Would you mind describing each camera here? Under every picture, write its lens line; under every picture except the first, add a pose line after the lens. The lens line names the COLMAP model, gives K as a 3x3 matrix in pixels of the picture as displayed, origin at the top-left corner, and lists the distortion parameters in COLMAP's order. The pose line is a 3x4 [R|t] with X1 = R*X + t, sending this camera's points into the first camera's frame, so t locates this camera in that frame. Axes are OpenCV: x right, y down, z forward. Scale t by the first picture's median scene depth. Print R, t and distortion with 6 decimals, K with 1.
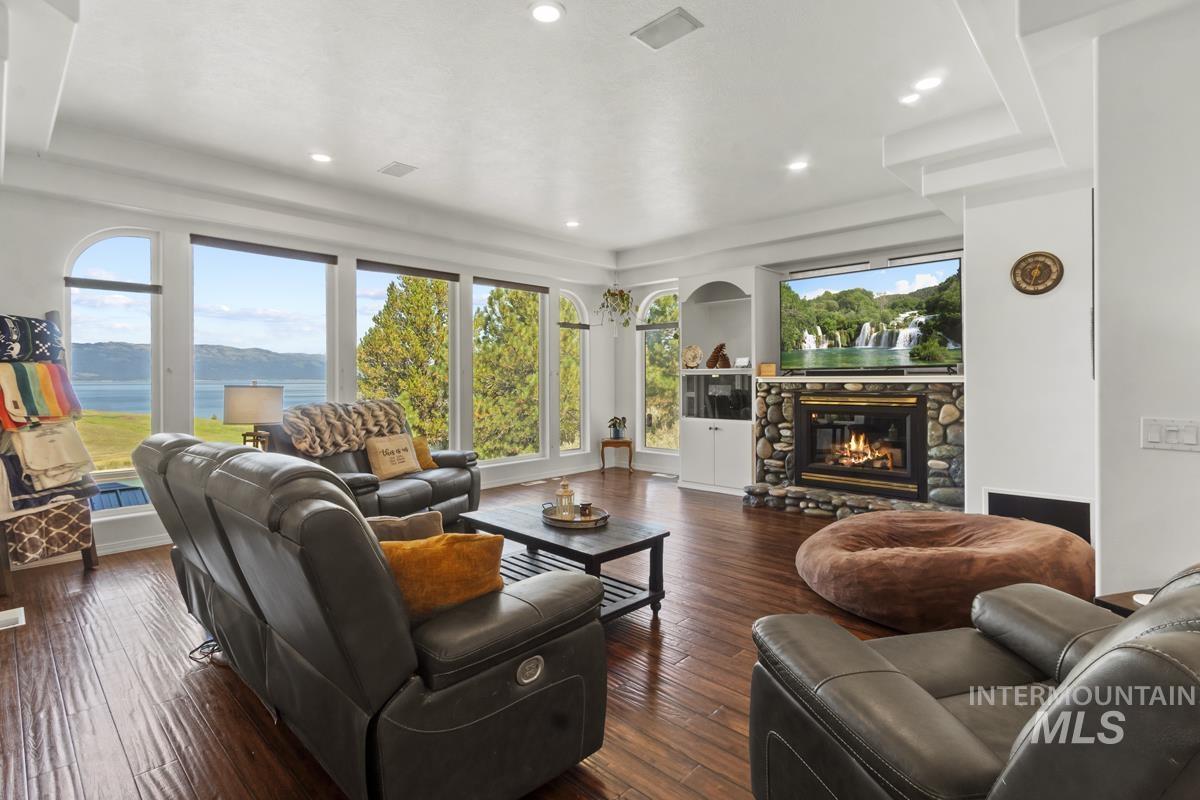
lens RADIAL K [[571.1, 0, 596.0], [0, 571.1, 381.3], [0, 0, 1]] dist [0.004103, -0.000981]
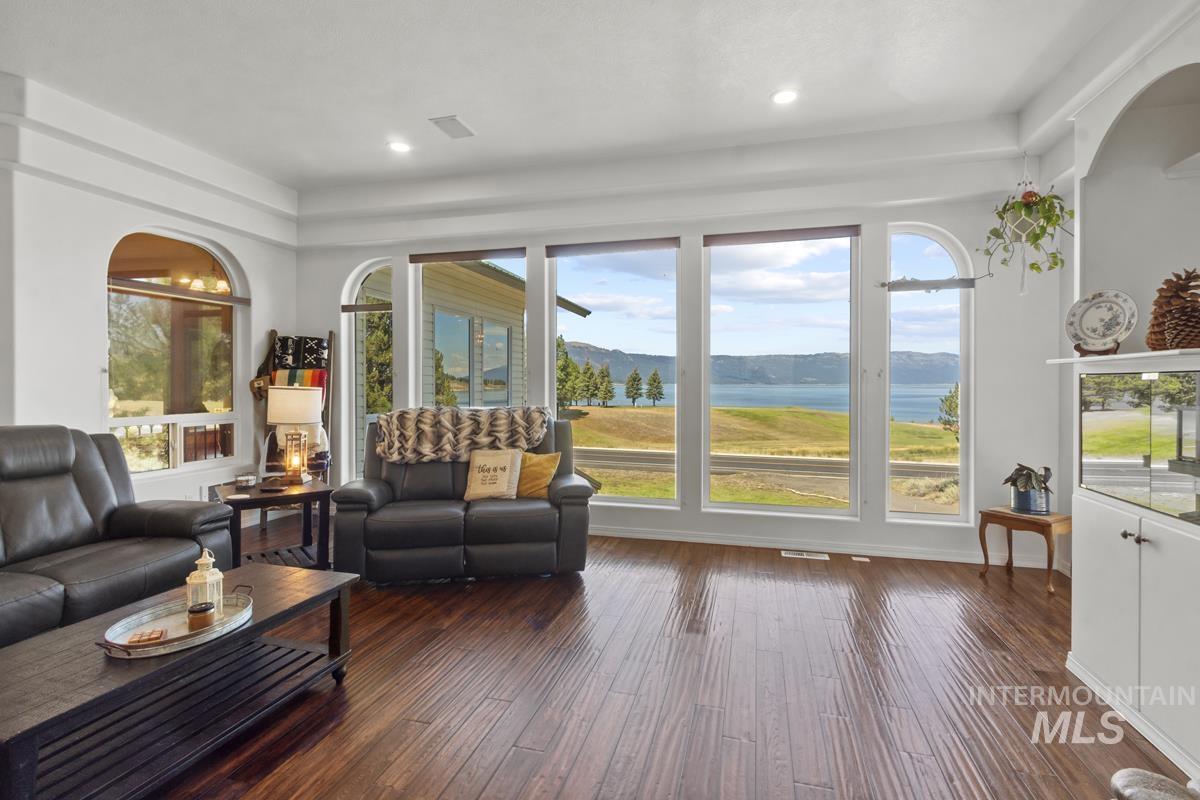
lens RADIAL K [[571.1, 0, 601.8], [0, 571.1, 394.7], [0, 0, 1]] dist [0.004103, -0.000981]
pose [[0.473443, 0.022181, -0.880545, 0.297818], [-0.008223, 0.999751, 0.020762, -0.002495], [0.880786, -0.002589, 0.473508, 0.487402]]
